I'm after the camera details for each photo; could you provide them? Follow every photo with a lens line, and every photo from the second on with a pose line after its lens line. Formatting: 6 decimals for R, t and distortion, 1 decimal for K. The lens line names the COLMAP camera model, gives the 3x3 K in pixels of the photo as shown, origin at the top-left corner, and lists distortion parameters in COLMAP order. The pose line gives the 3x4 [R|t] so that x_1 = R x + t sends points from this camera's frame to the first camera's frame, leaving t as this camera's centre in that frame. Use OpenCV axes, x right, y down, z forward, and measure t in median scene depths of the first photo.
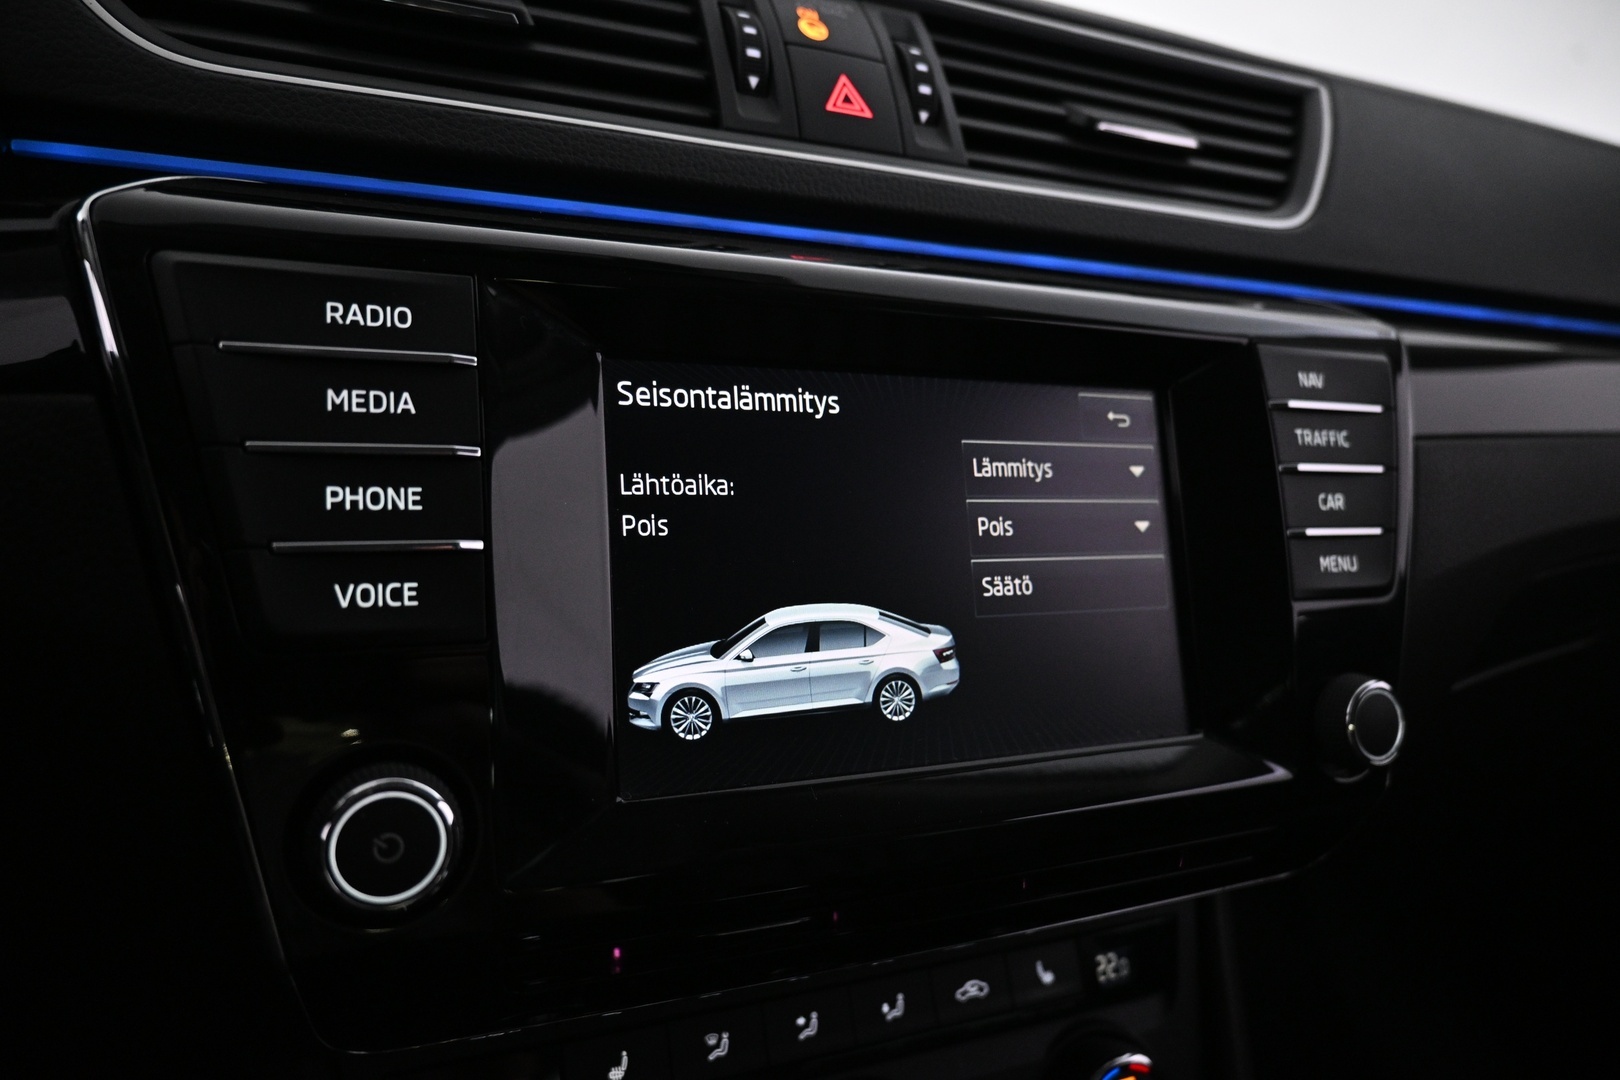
lens RADIAL K [[1096.1, 0, 810.0], [0, 1096.1, 540.0], [0, 0, 1]] dist [-0.003546, -0.003324]
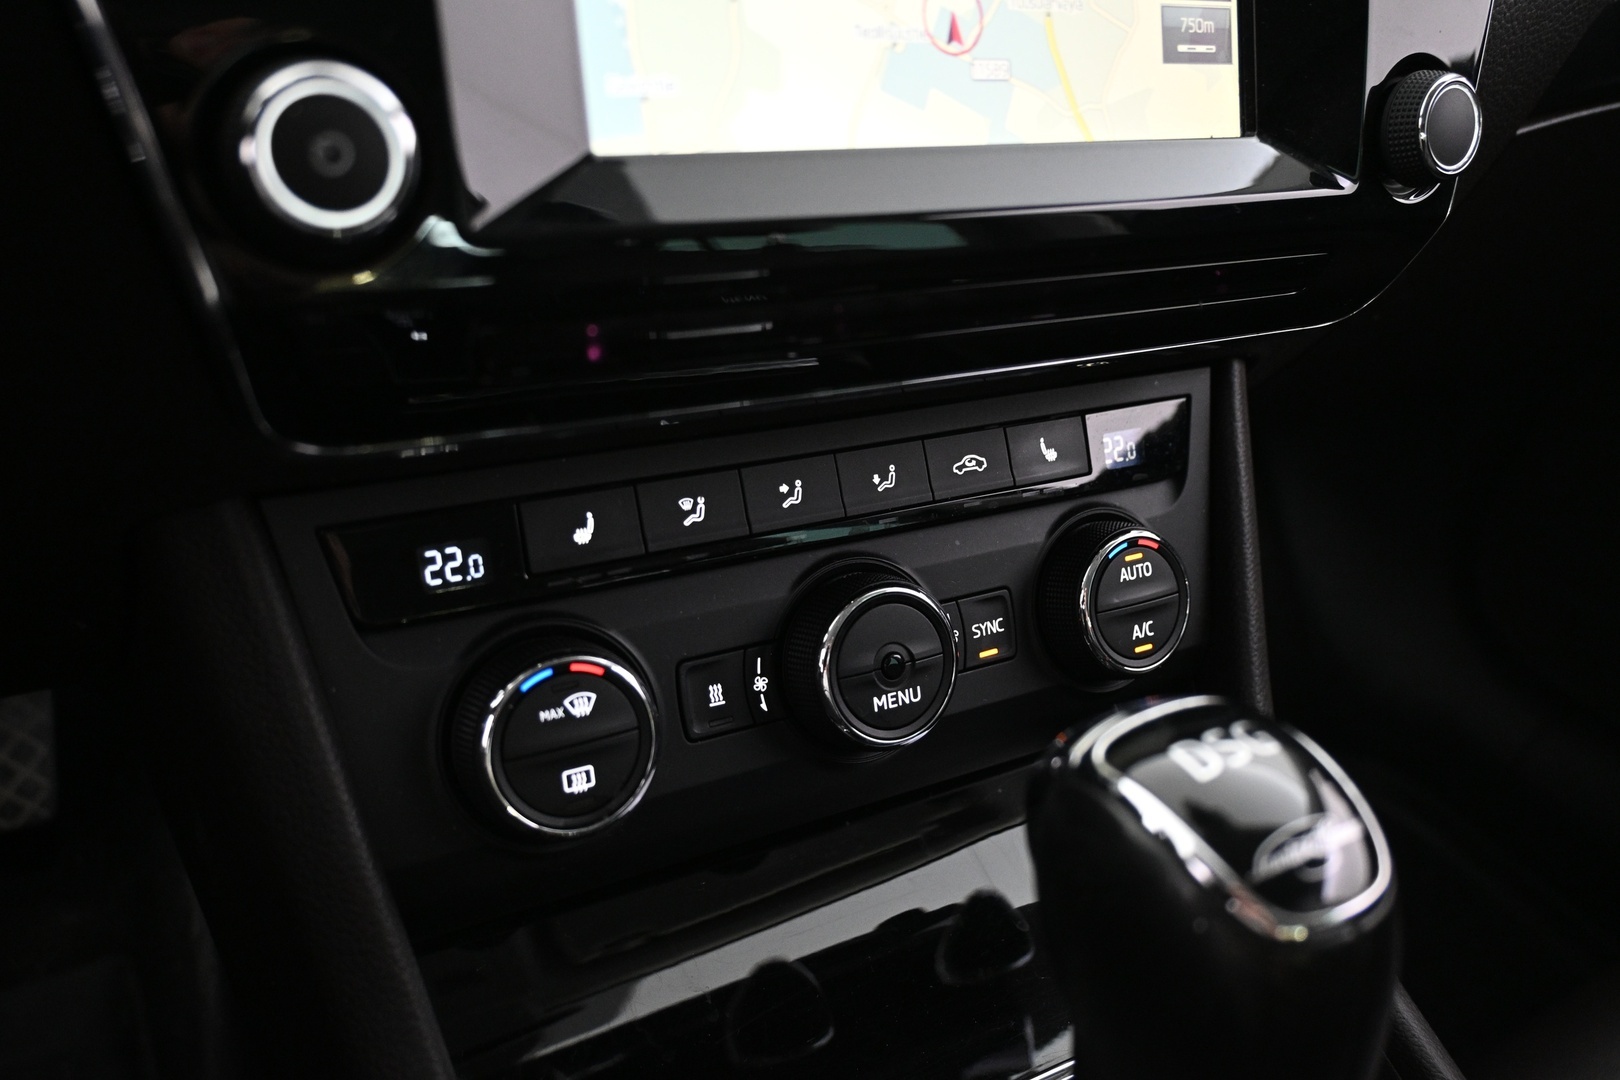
lens RADIAL K [[1337.4, 0, 810.0], [0, 1337.4, 540.0], [0, 0, 1]] dist [-0.009000, -0.002071]
pose [[0.995179, -0.037117, 0.090777, -0.085992], [0.010204, 0.959777, 0.280576, 0.178911], [-0.097540, -0.278298, 0.955529, -0.034836]]
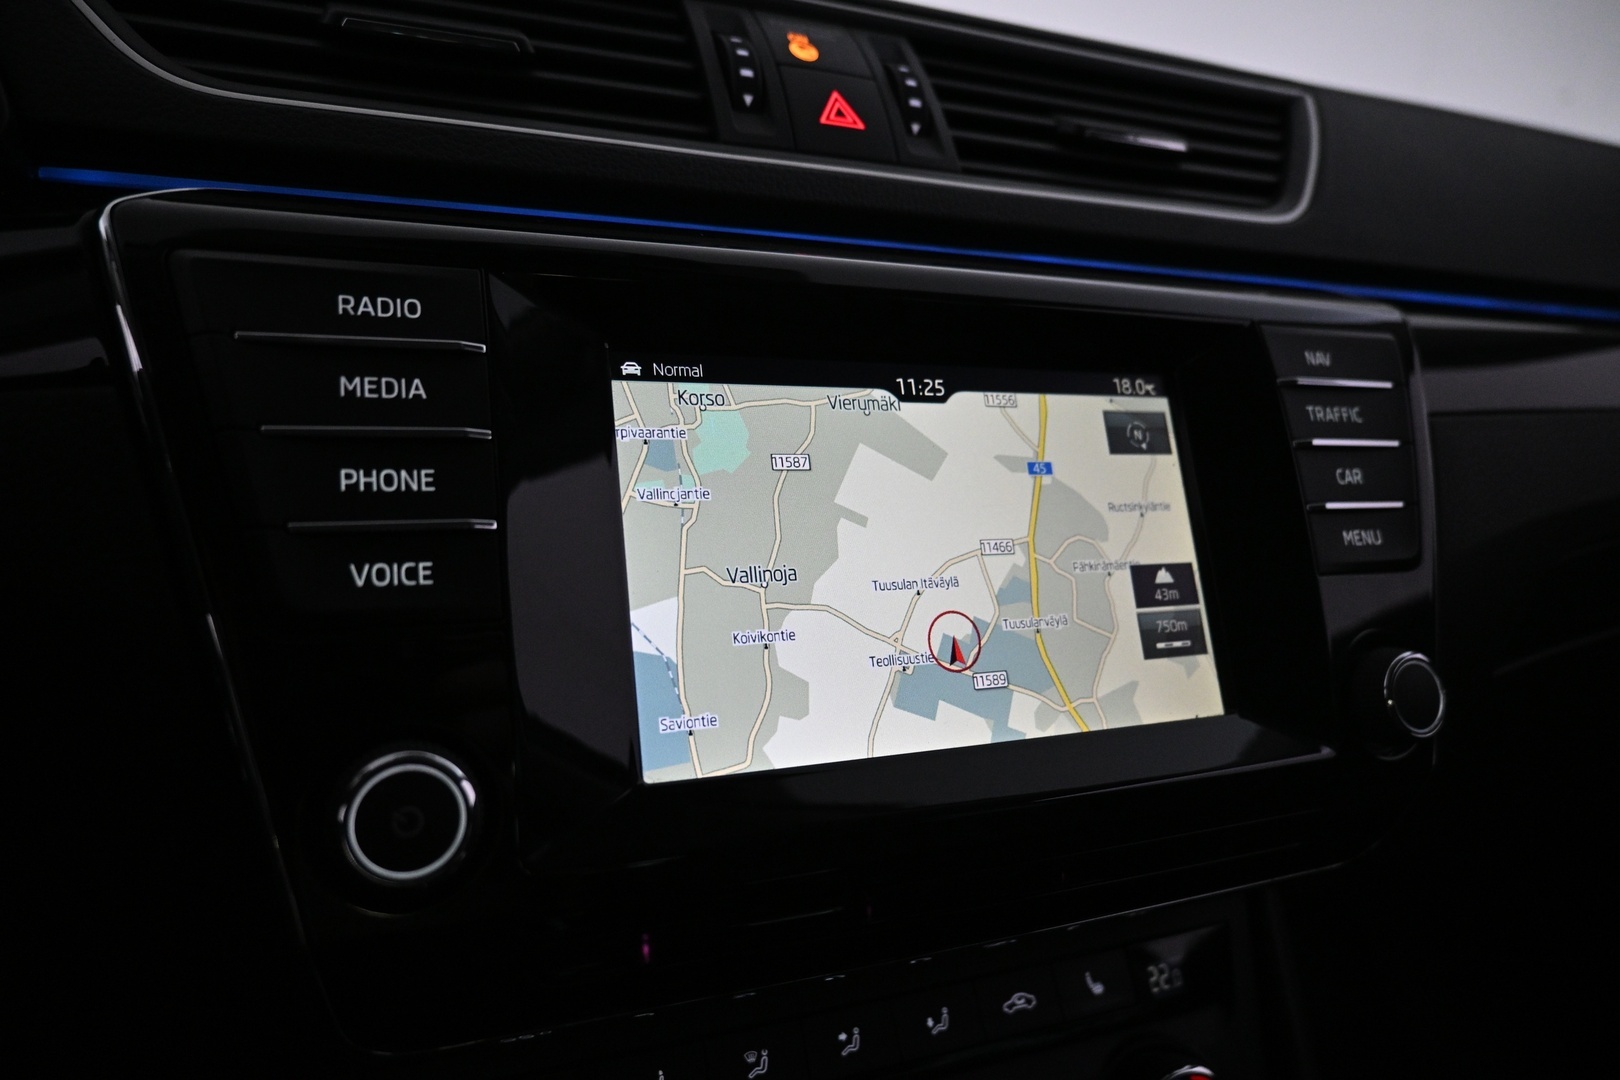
lens RADIAL K [[1096.1, 0, 810.0], [0, 1096.1, 540.0], [0, 0, 1]] dist [-0.003546, -0.003324]
pose [[0.998358, -0.052837, -0.022119, 0.007638], [0.050893, 0.995435, -0.080742, 0.080312], [0.026284, 0.079483, 0.996490, 0.003897]]
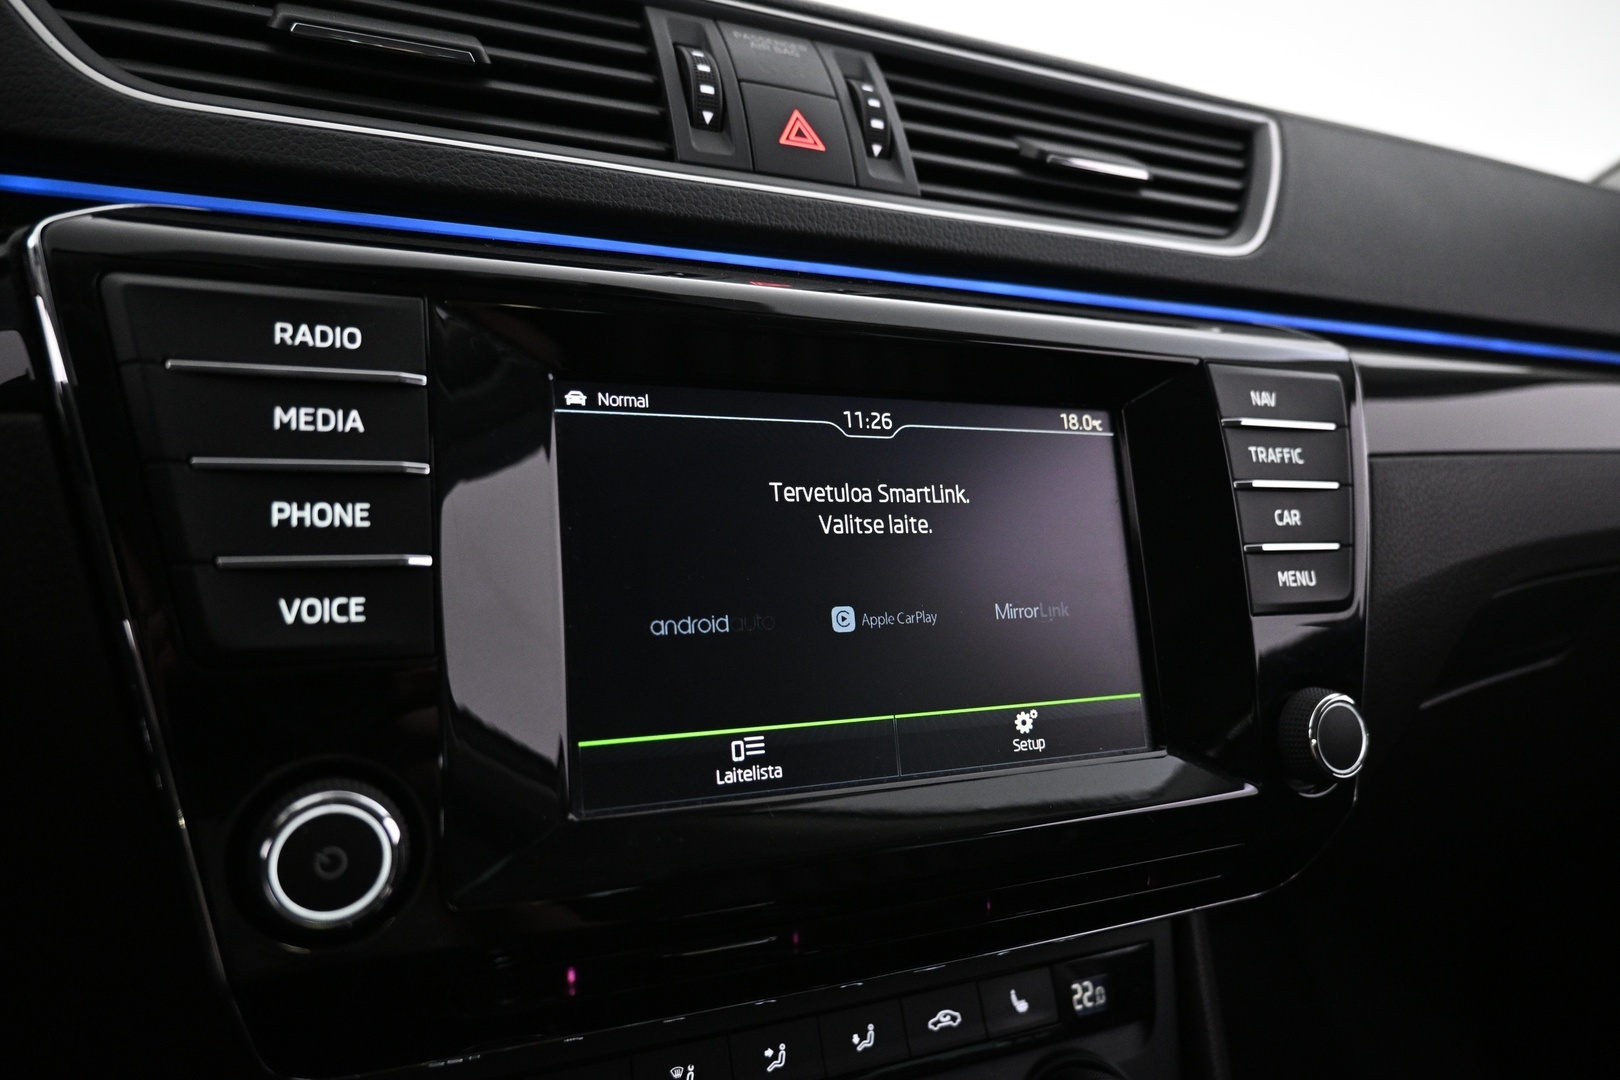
lens RADIAL K [[1096.1, 0, 810.0], [0, 1096.1, 540.0], [0, 0, 1]] dist [-0.003546, -0.003324]
pose [[0.999833, -0.017061, 0.006574, 0.030091], [0.017369, 0.998599, -0.049991, 0.029427], [-0.005712, 0.050096, 0.998728, -0.004790]]
